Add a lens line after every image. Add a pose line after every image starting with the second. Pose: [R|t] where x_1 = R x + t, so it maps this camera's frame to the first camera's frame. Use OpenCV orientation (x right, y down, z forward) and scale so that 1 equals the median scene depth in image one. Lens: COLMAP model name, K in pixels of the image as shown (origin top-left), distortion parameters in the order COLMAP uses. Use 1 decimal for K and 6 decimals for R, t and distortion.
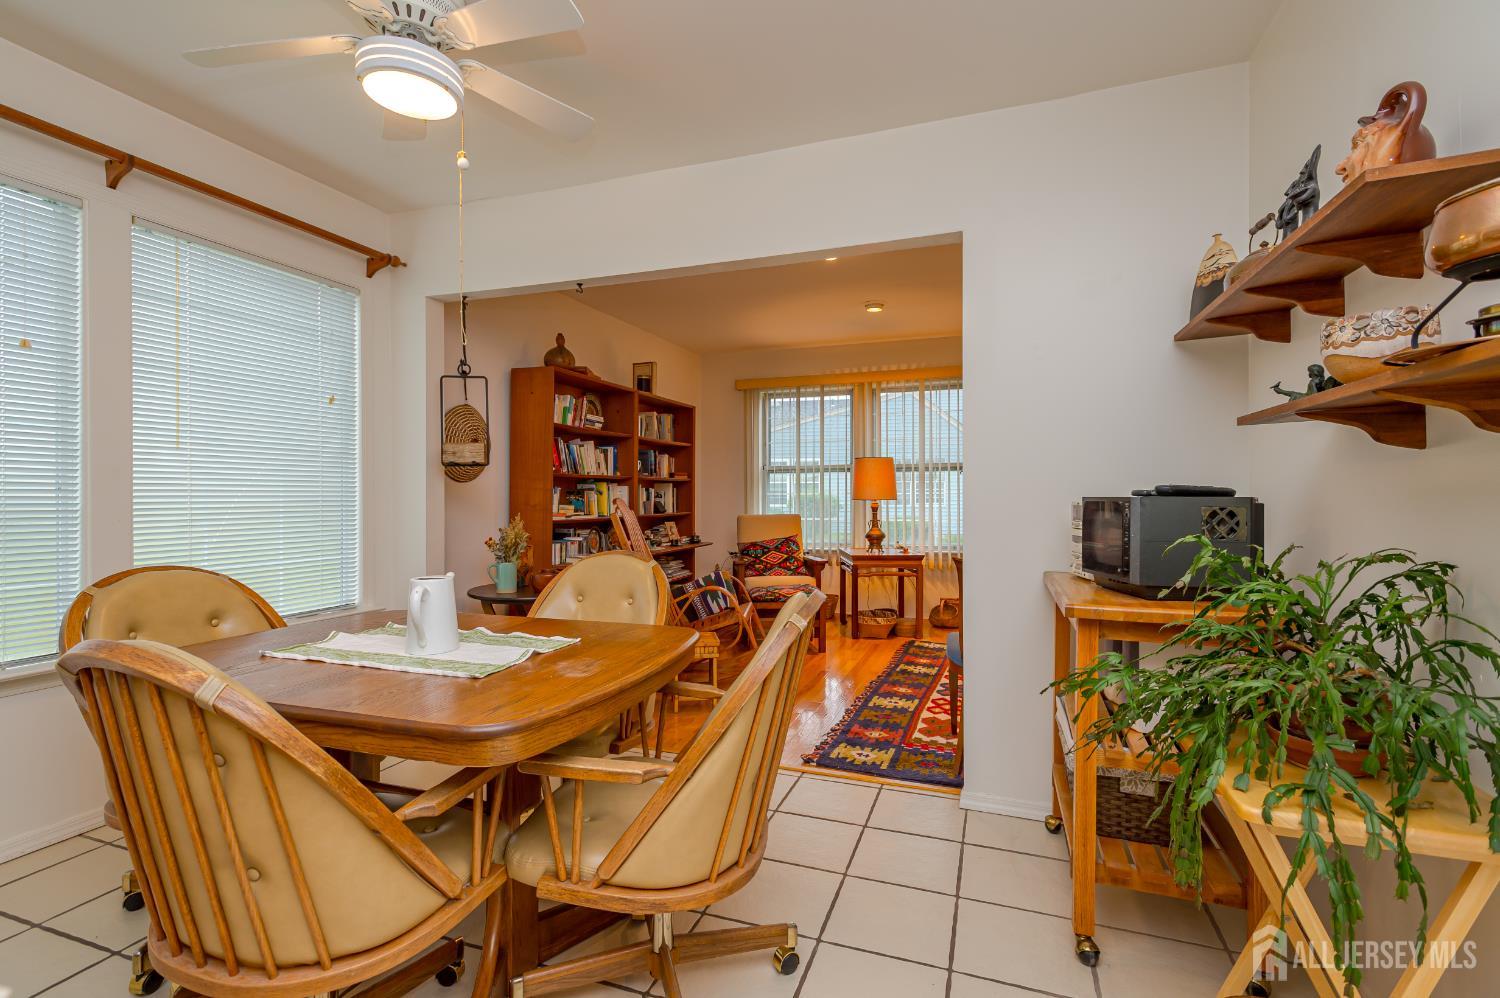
lens RADIAL K [[692.7, 0, 745.1], [0, 692.7, 494.1], [0, 0, 1]] dist [0.016778, -0.008024]
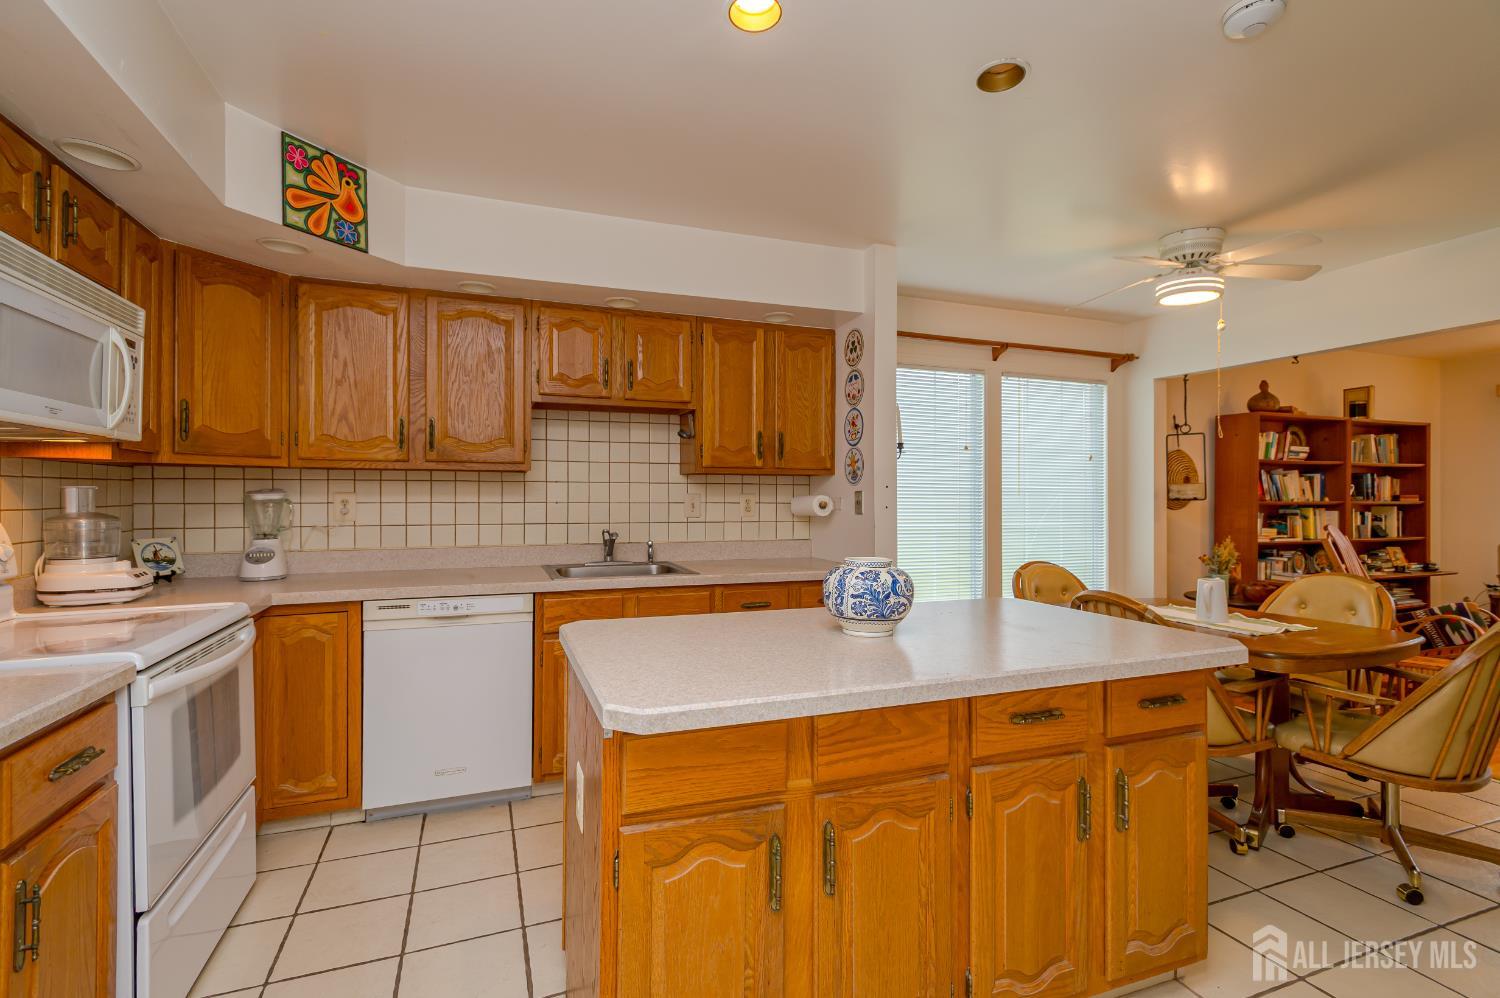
lens RADIAL K [[692.7, 0, 745.1], [0, 692.7, 494.1], [0, 0, 1]] dist [0.016778, -0.008024]
pose [[0.656418, -0.003734, -0.754388, 0.039929], [-0.002226, 0.999974, -0.006887, -0.030104], [0.754394, 0.006200, 0.656393, -0.387916]]
